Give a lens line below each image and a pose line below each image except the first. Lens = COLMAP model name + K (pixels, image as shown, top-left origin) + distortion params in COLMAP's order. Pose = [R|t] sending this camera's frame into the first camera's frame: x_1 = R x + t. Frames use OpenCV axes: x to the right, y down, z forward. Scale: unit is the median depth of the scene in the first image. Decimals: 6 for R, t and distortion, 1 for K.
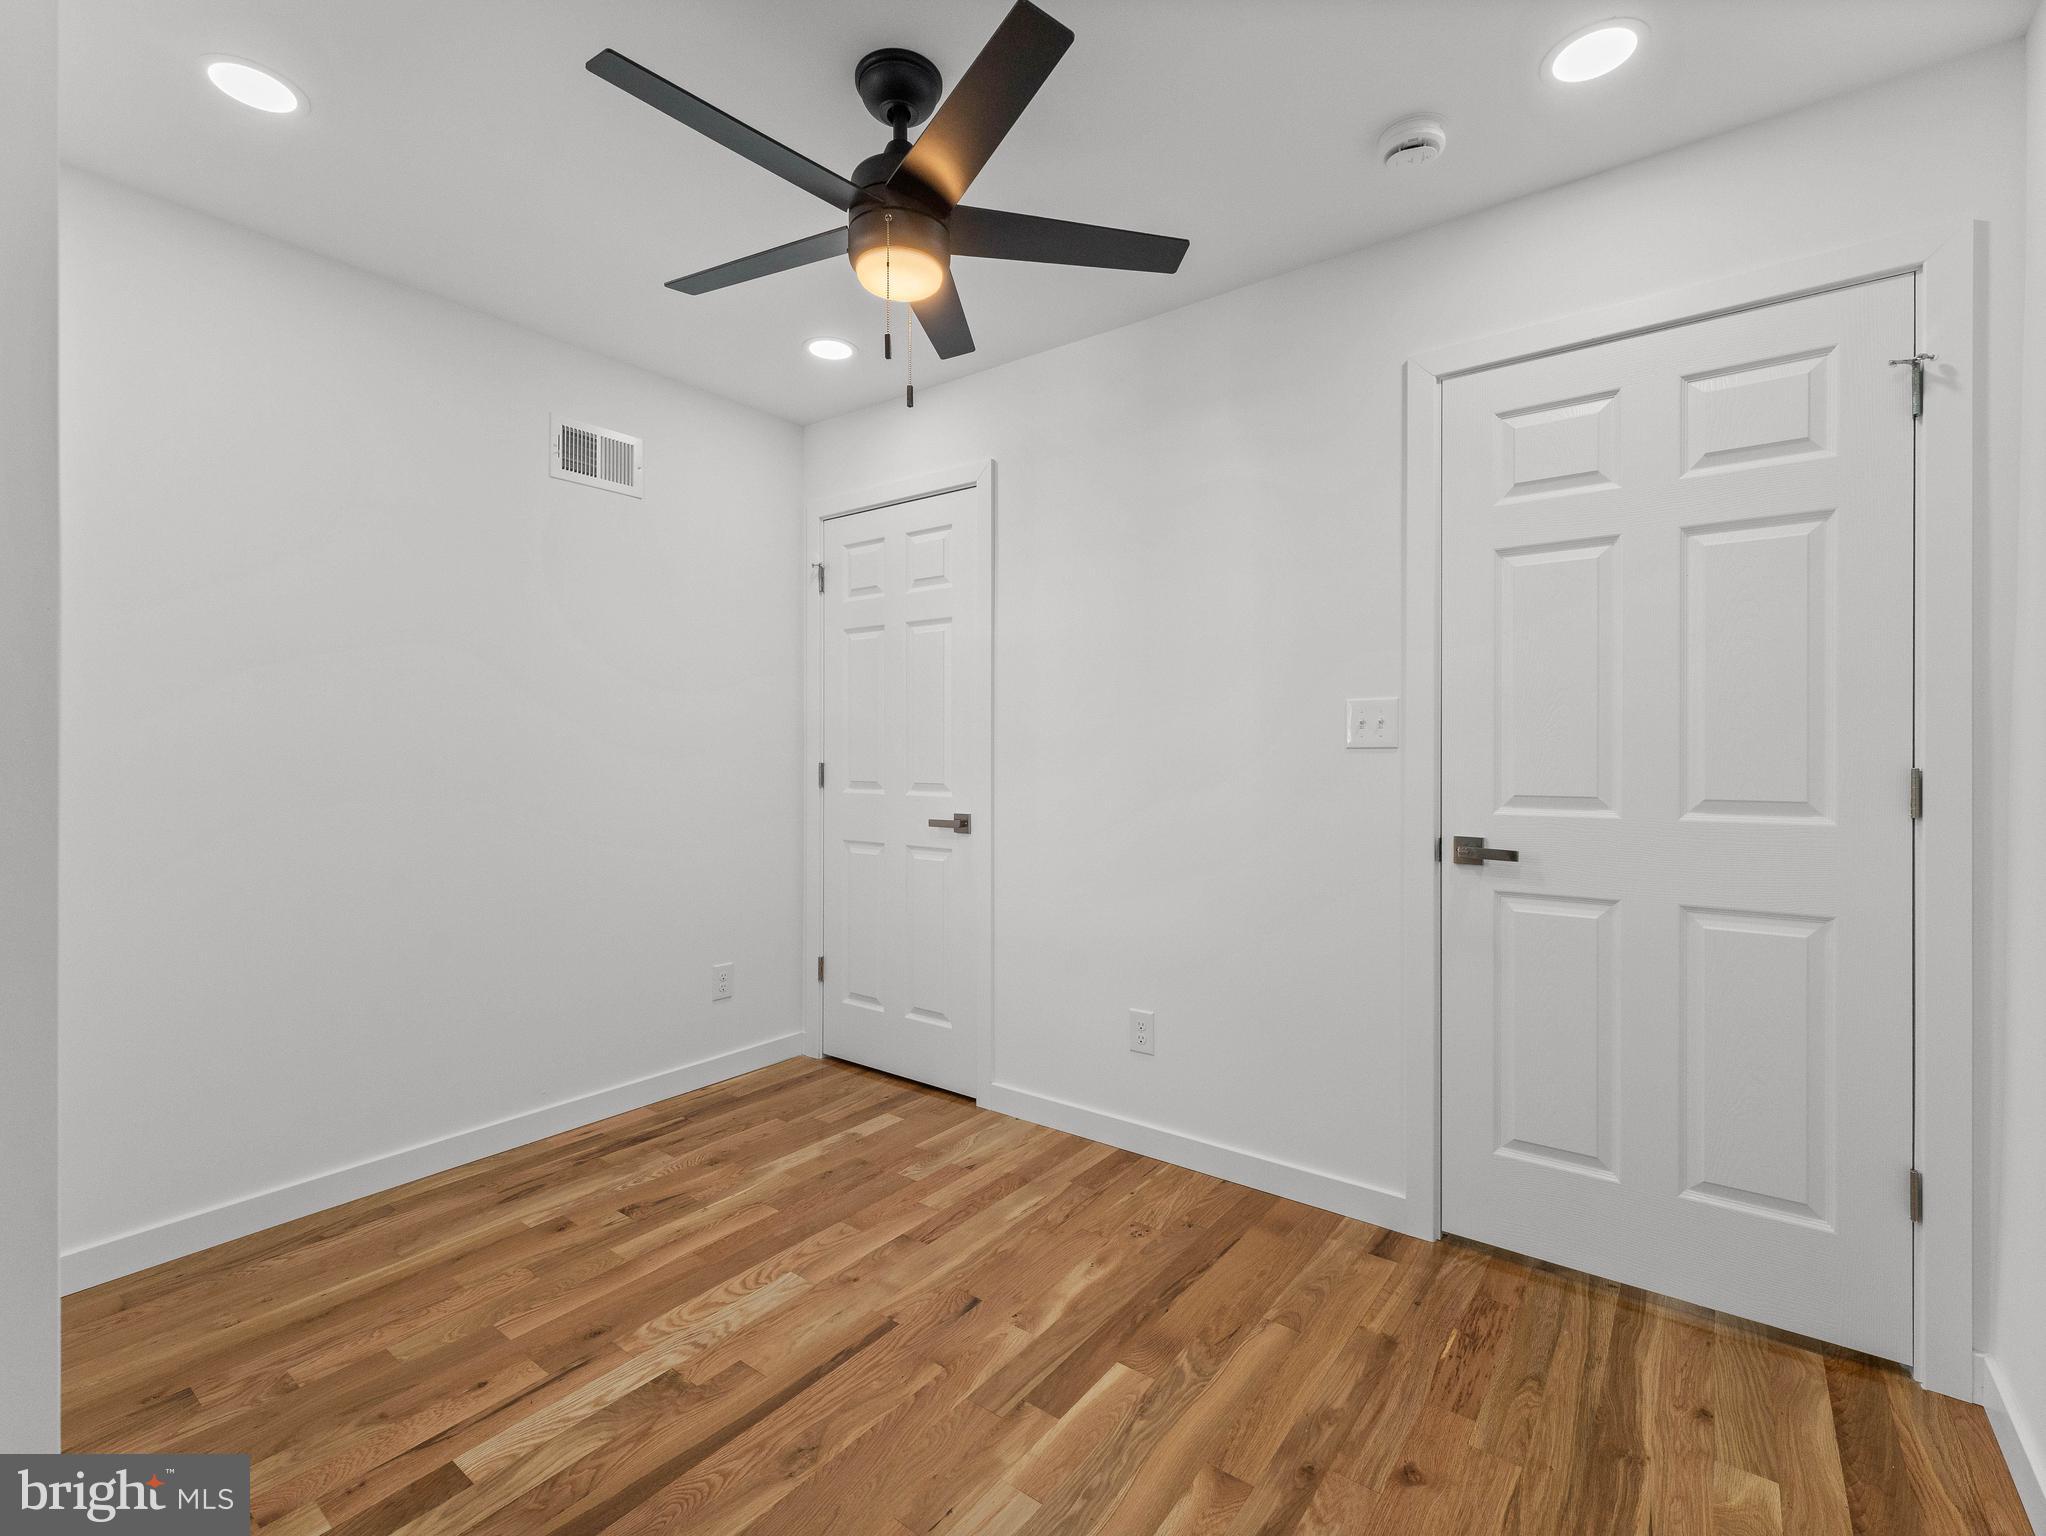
lens RADIAL K [[929.7, 0, 1020.1], [0, 929.7, 761.0], [0, 0, 1]] dist [0.000104, 0.000397]
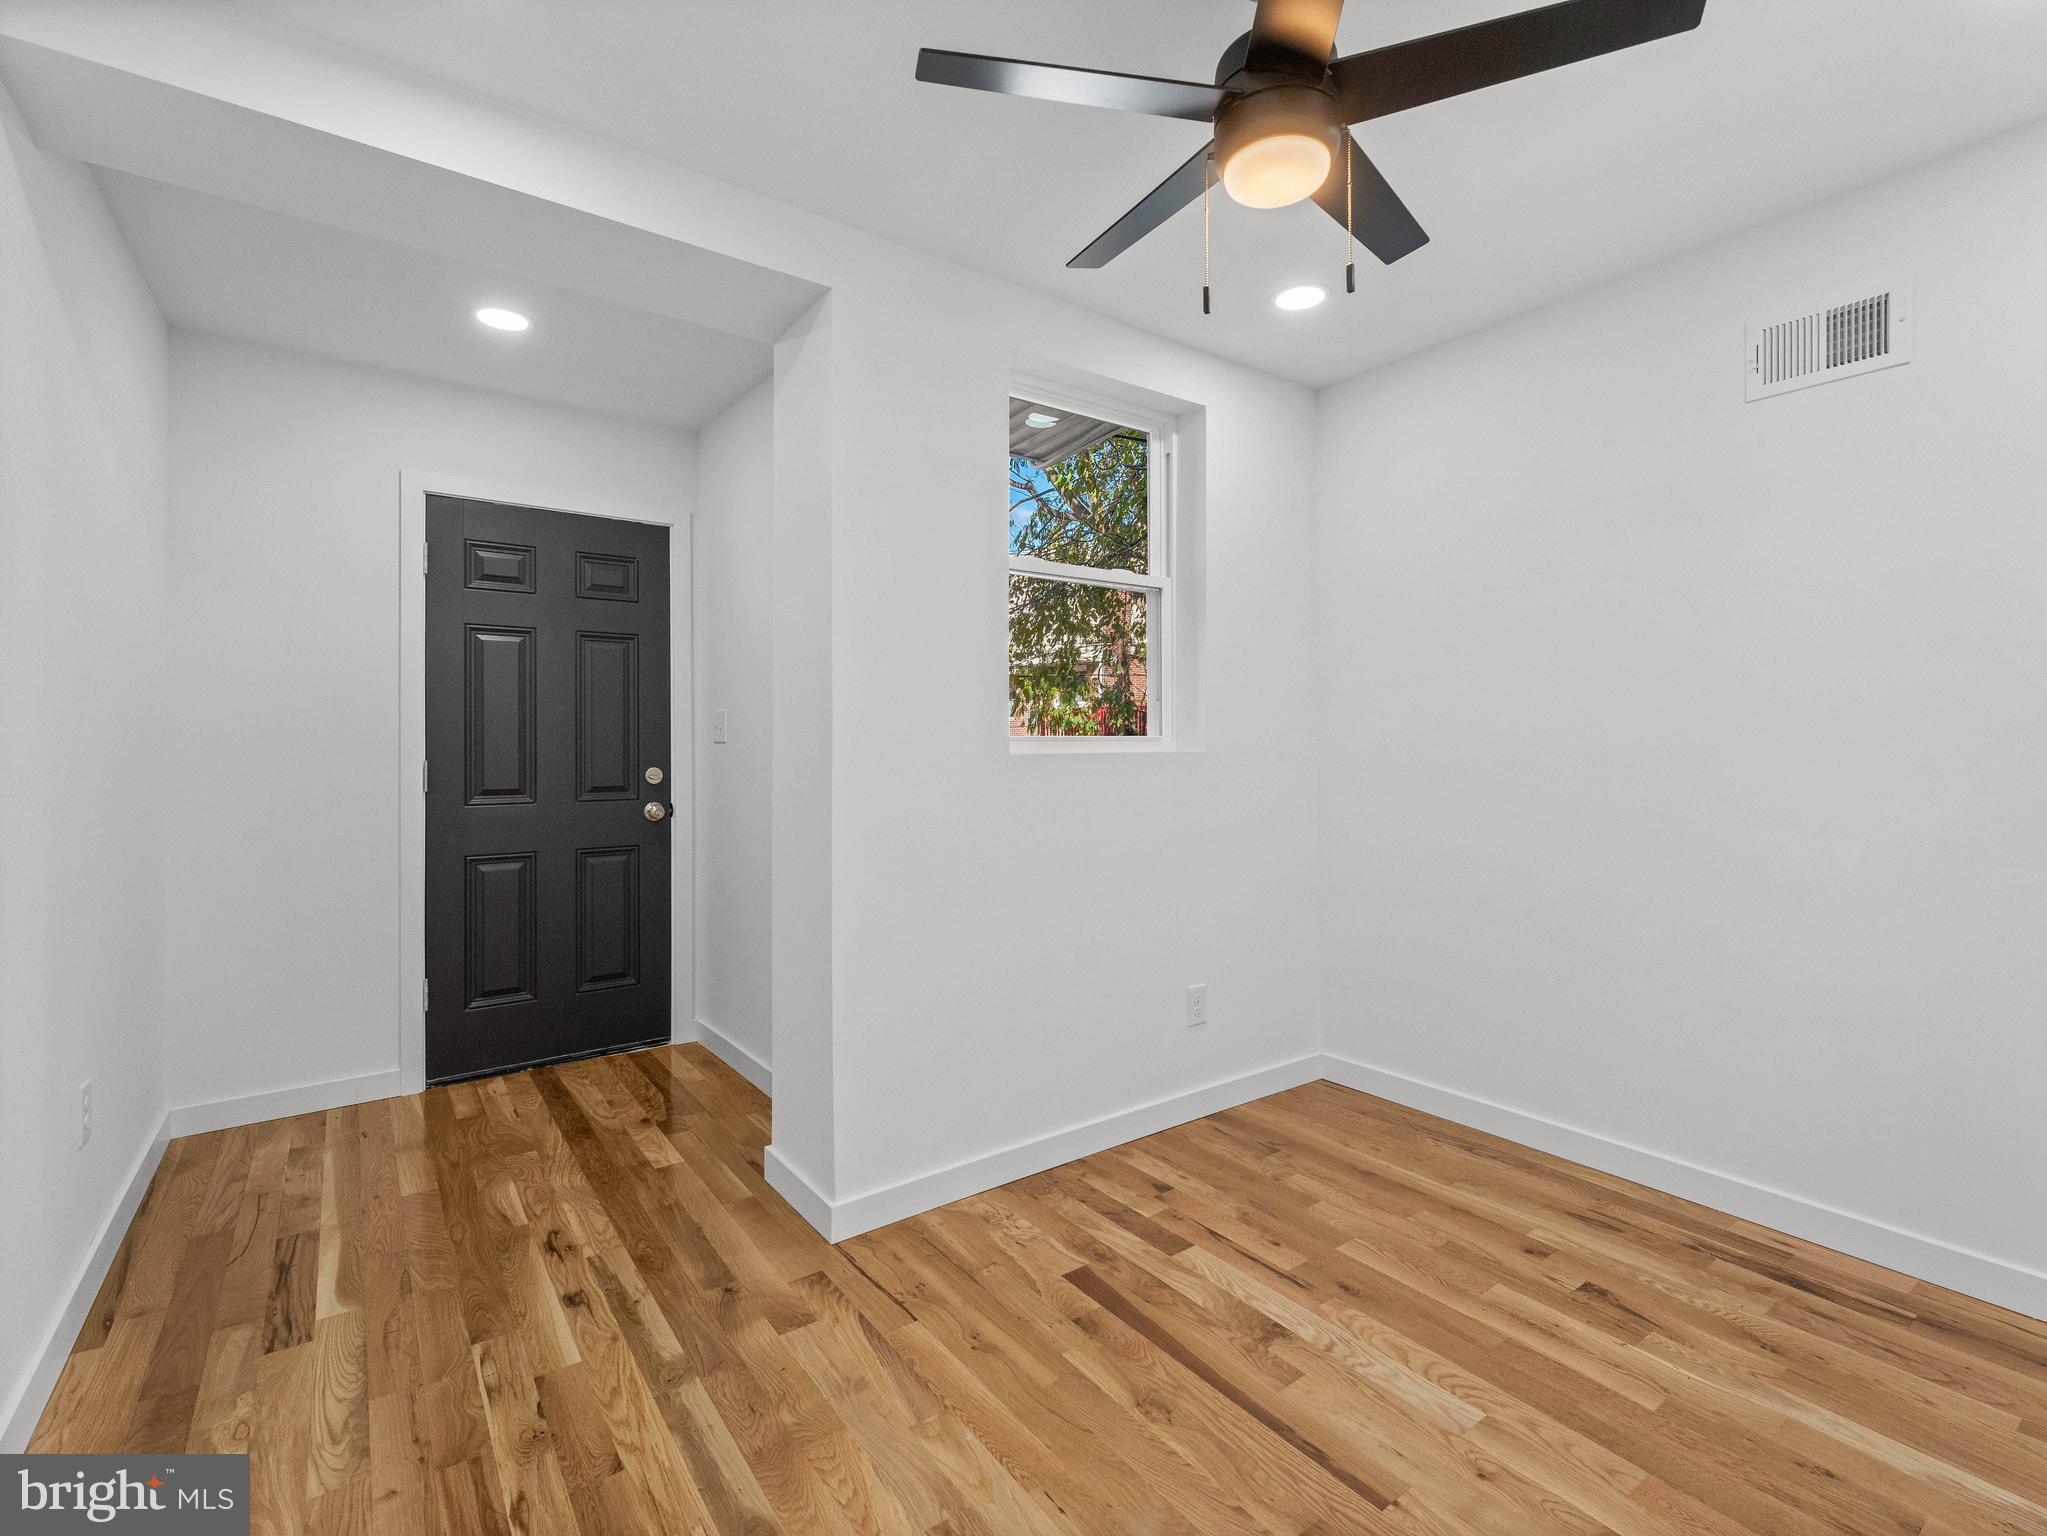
lens RADIAL K [[930.1, 0, 1020.6], [0, 930.1, 761.0], [0, 0, 1]] dist [0.000104, 0.000397]
pose [[-0.292804, 0.015545, -0.956046, 0.502858], [-0.003317, 0.999845, 0.017273, -0.007479], [0.956167, 0.008229, -0.292707, 0.711445]]
